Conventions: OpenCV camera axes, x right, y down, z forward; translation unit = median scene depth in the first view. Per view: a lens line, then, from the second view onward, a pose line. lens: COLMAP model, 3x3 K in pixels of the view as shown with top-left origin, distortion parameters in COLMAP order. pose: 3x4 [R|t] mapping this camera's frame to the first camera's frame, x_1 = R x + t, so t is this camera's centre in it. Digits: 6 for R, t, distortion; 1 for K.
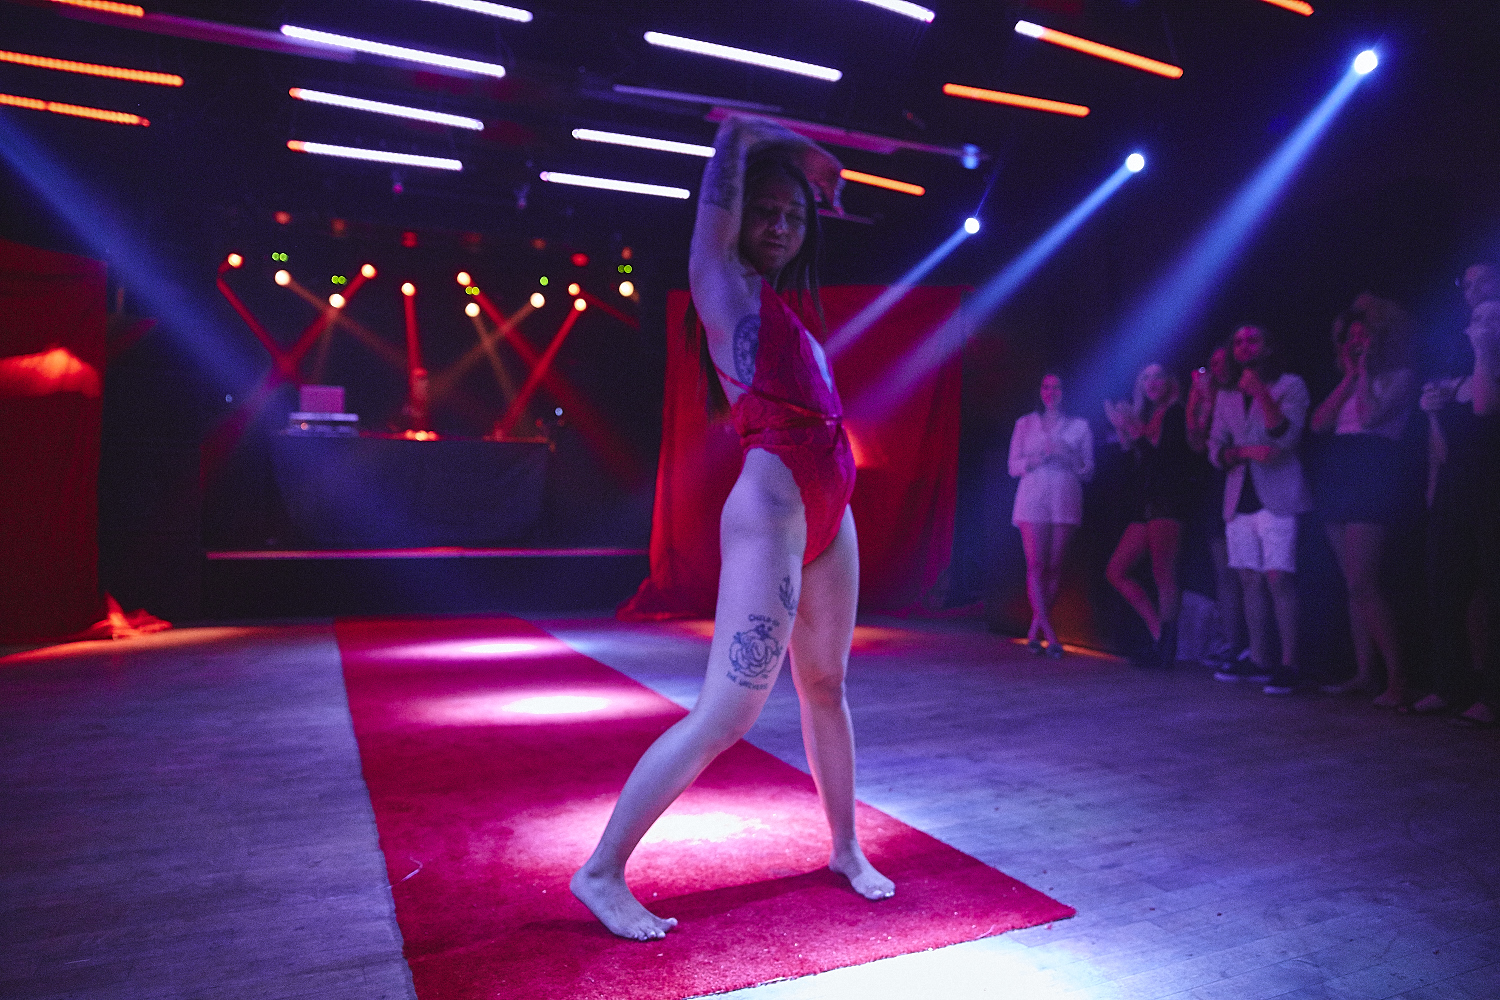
lens RADIAL K [[1074.1, 0, 741.3], [0, 1074.1, 499.9], [0, 0, 1]] dist [-0.104619, 0.081351]
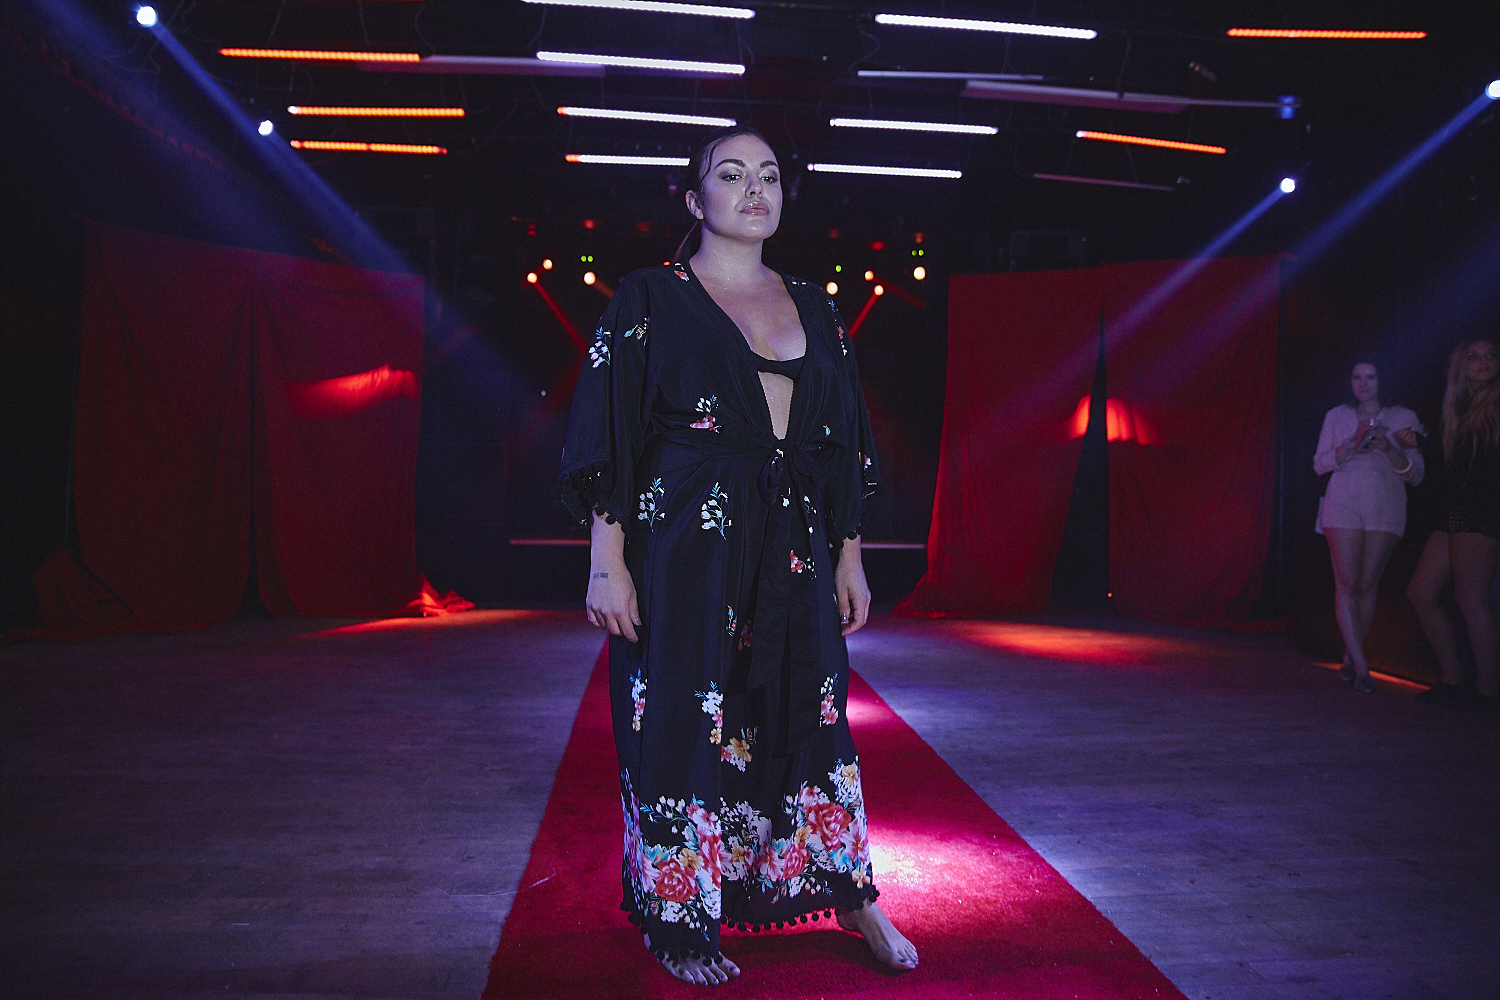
lens RADIAL K [[1074.1, 0, 740.7], [0, 1074.1, 498.1], [0, 0, 1]] dist [-0.104619, 0.081351]
pose [[0.941512, 0.013221, -0.336720, 0.100569], [-0.005869, 0.999722, 0.022842, -0.021457], [0.336929, -0.019530, 0.941328, 0.044159]]
